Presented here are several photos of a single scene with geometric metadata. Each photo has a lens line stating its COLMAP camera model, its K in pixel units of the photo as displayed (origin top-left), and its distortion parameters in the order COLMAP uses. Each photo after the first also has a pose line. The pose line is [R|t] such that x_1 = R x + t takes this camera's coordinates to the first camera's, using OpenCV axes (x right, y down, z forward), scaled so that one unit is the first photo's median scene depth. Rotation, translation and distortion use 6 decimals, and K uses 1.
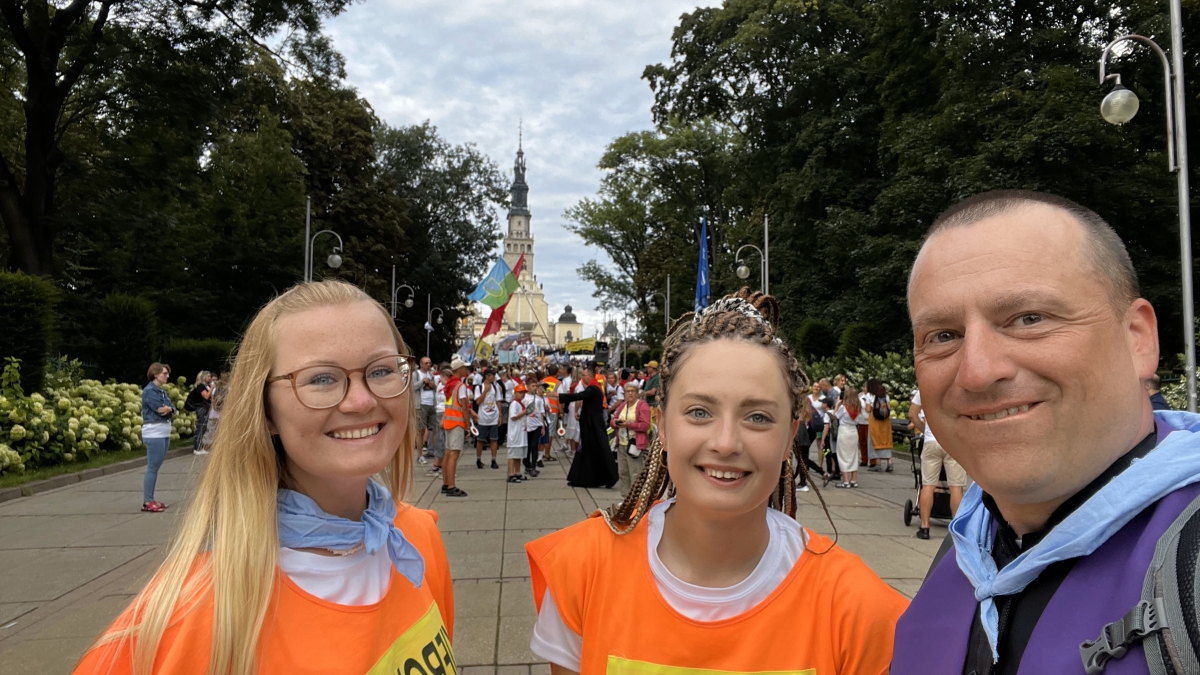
lens RADIAL K [[819.0, 0, 609.1], [0, 819.0, 348.5], [0, 0, 1]] dist [0.032715, -0.043884]
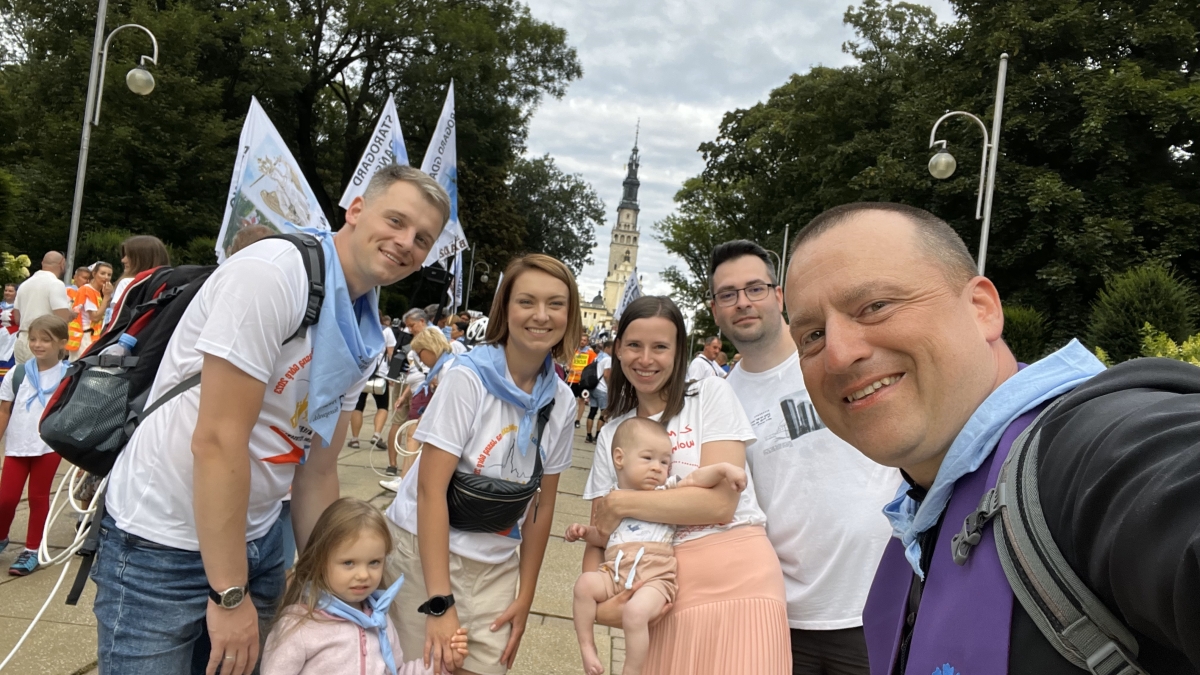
lens RADIAL K [[819.0, 0, 607.6], [0, 819.0, 361.0], [0, 0, 1]] dist [0.032715, -0.043884]
pose [[0.987092, 0.100915, -0.124362, 0.064919], [-0.097015, 0.994593, 0.037045, -0.005971], [0.127428, -0.024502, 0.991545, -0.274076]]
